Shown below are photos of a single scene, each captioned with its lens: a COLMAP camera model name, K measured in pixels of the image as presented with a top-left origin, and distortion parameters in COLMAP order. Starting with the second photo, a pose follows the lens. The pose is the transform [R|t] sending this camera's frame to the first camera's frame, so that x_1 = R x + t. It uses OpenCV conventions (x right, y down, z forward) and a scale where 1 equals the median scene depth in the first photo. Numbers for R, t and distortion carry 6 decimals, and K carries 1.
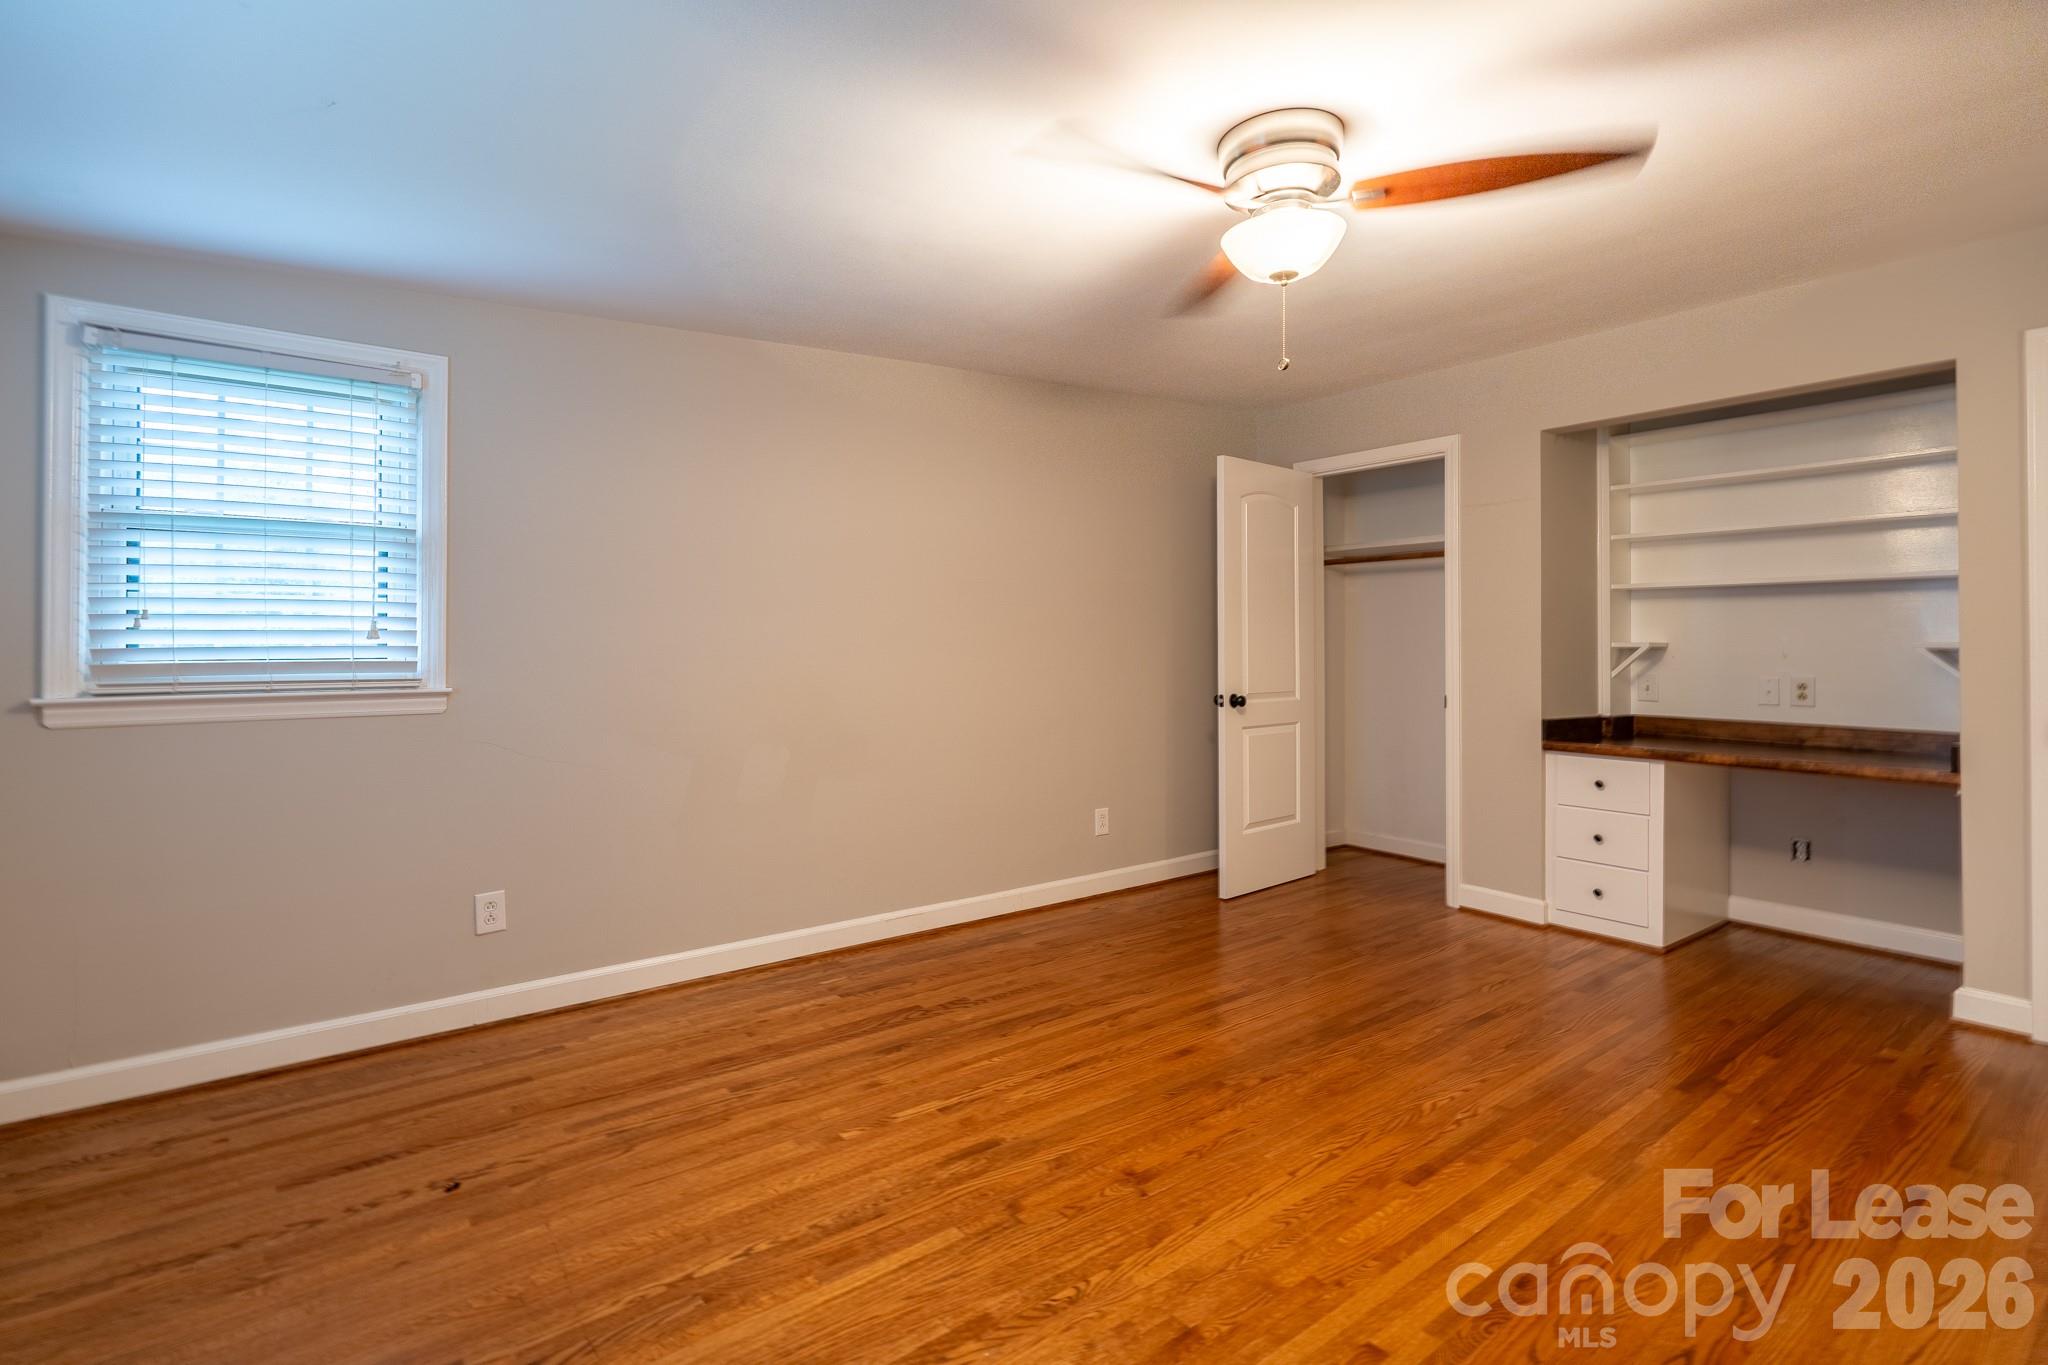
lens RADIAL K [[921.8, 0, 1022.3], [0, 921.8, 637.0], [0, 0, 1]] dist [-0.000464, -0.000102]
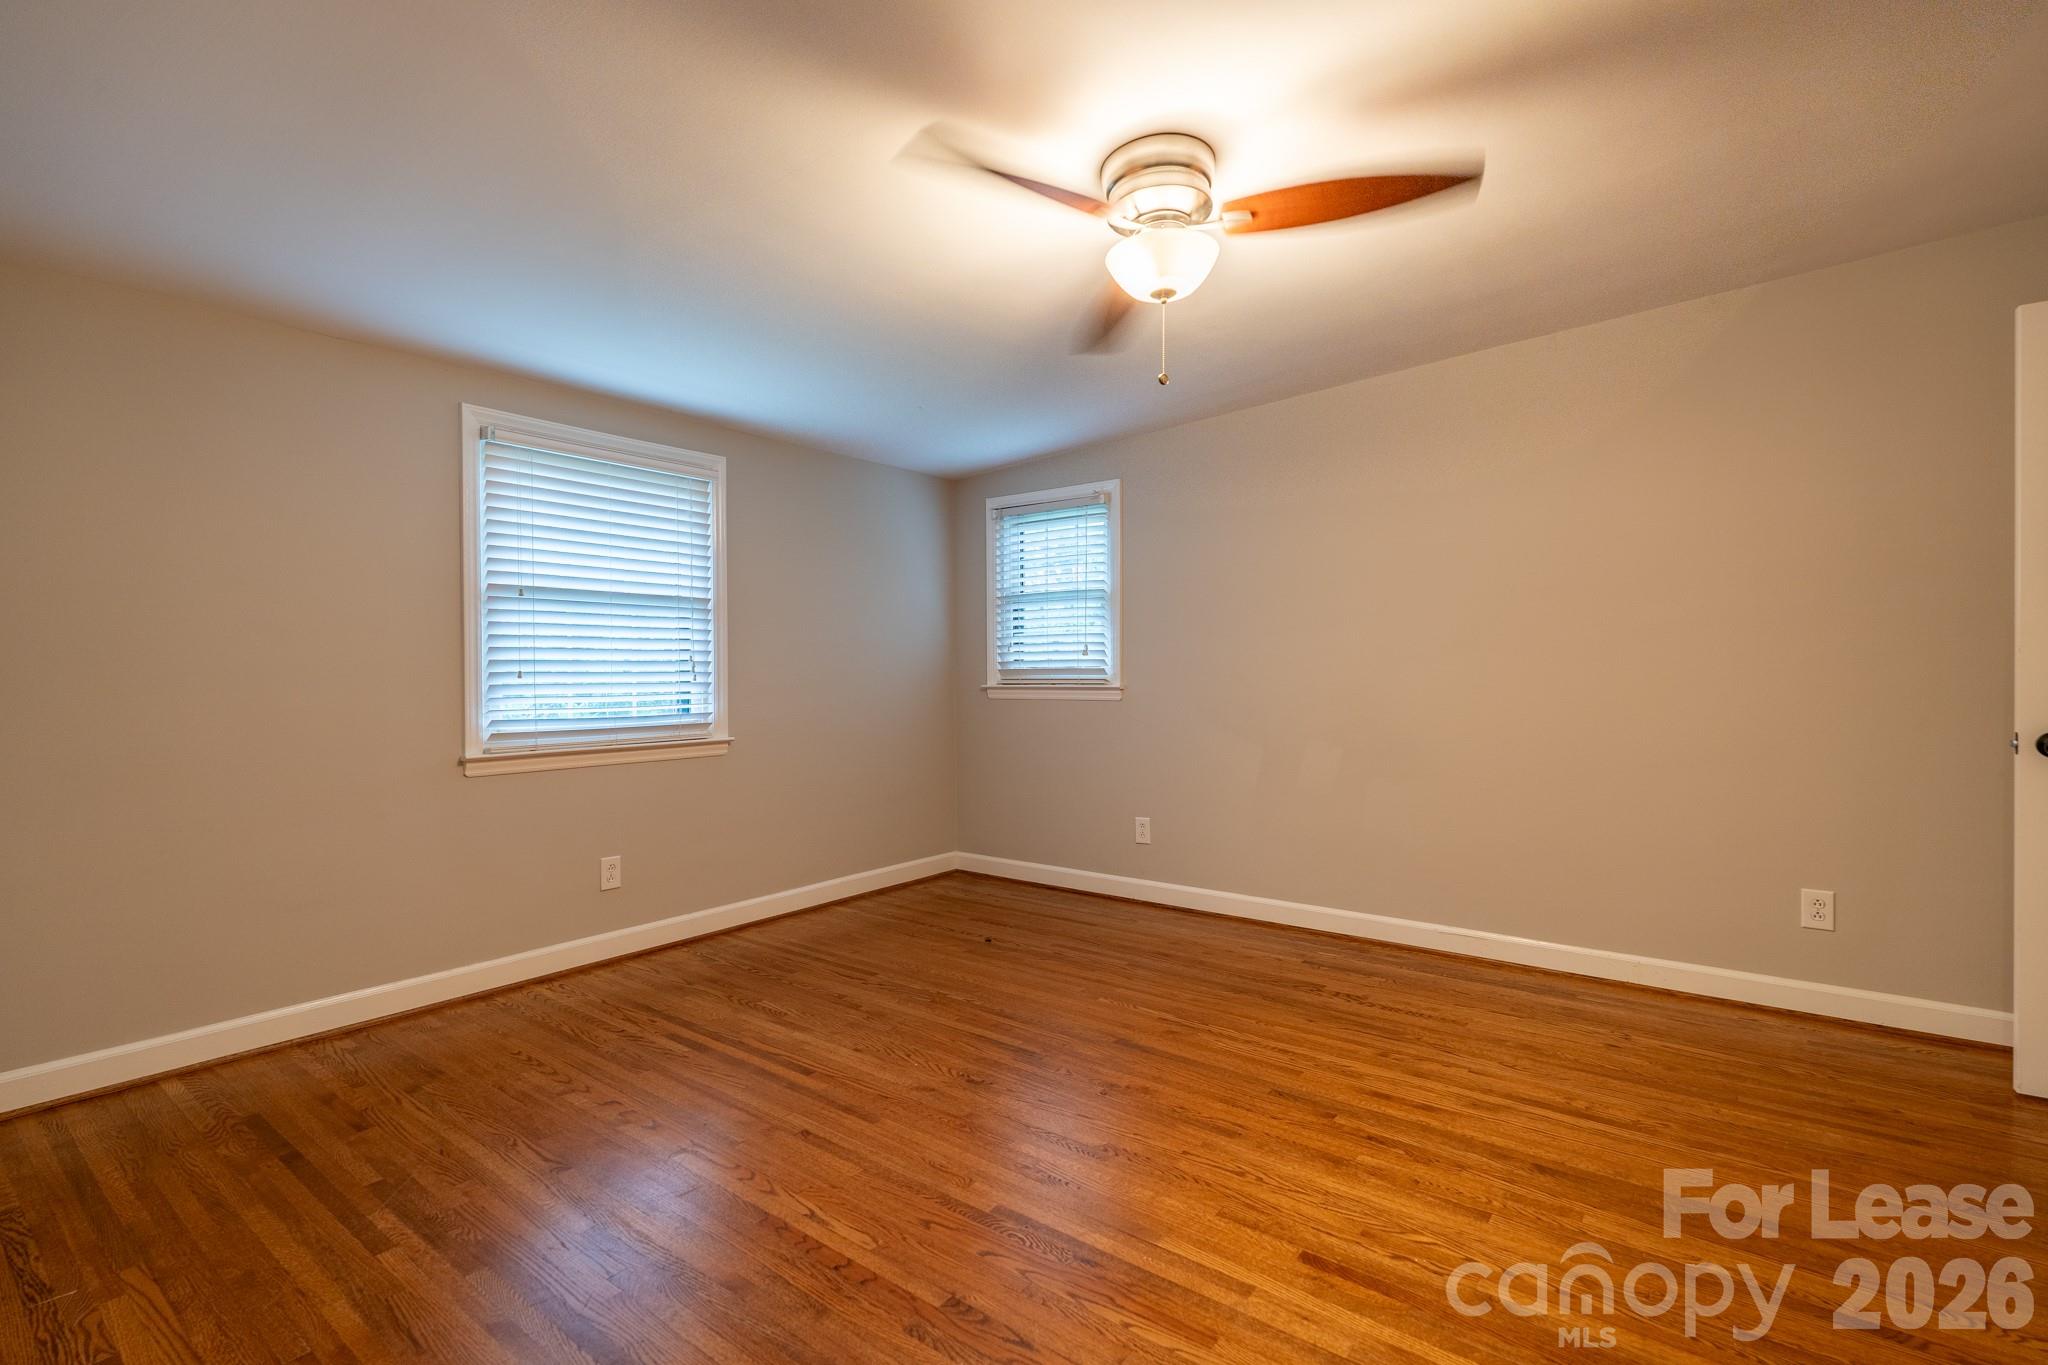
lens RADIAL K [[914.3, 0, 1007.5], [0, 914.3, 686.8], [0, 0, 1]] dist [-0.000087, -0.000220]
pose [[0.277422, 0.017279, -0.960593, 0.908401], [0.012483, 0.999689, 0.021587, 0.023240], [0.960667, -0.017980, 0.277120, 0.392861]]
